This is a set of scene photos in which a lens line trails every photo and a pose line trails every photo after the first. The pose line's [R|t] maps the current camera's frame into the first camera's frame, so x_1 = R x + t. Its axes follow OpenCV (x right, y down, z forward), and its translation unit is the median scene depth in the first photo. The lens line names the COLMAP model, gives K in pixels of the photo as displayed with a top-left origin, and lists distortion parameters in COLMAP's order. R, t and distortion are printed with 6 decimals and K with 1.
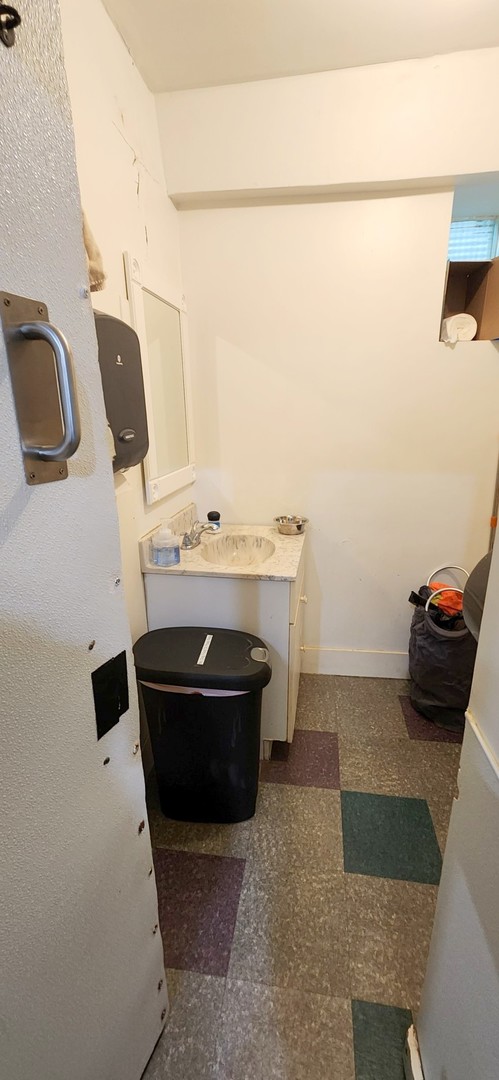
lens RADIAL K [[442.1, 0, 248.8], [0, 442.1, 543.4], [0, 0, 1]] dist [-0.002323, 0.001924]
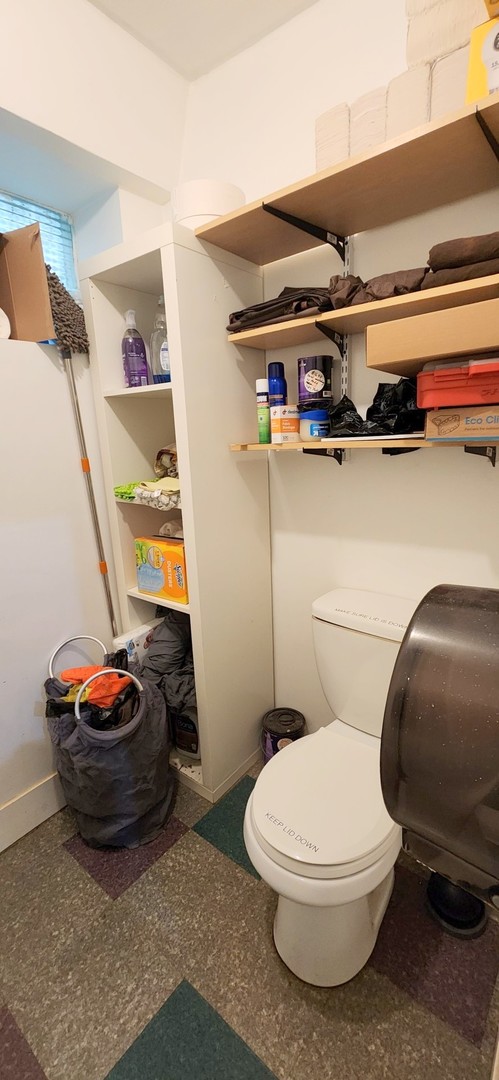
lens RADIAL K [[442.1, 0, 251.4], [0, 442.1, 545.8], [0, 0, 1]] dist [-0.002323, 0.001924]
pose [[0.504613, -0.227593, 0.832807, 0.025765], [0.282372, 0.955082, 0.089914, -0.089698], [-0.815862, 0.189790, 0.546213, 0.352456]]
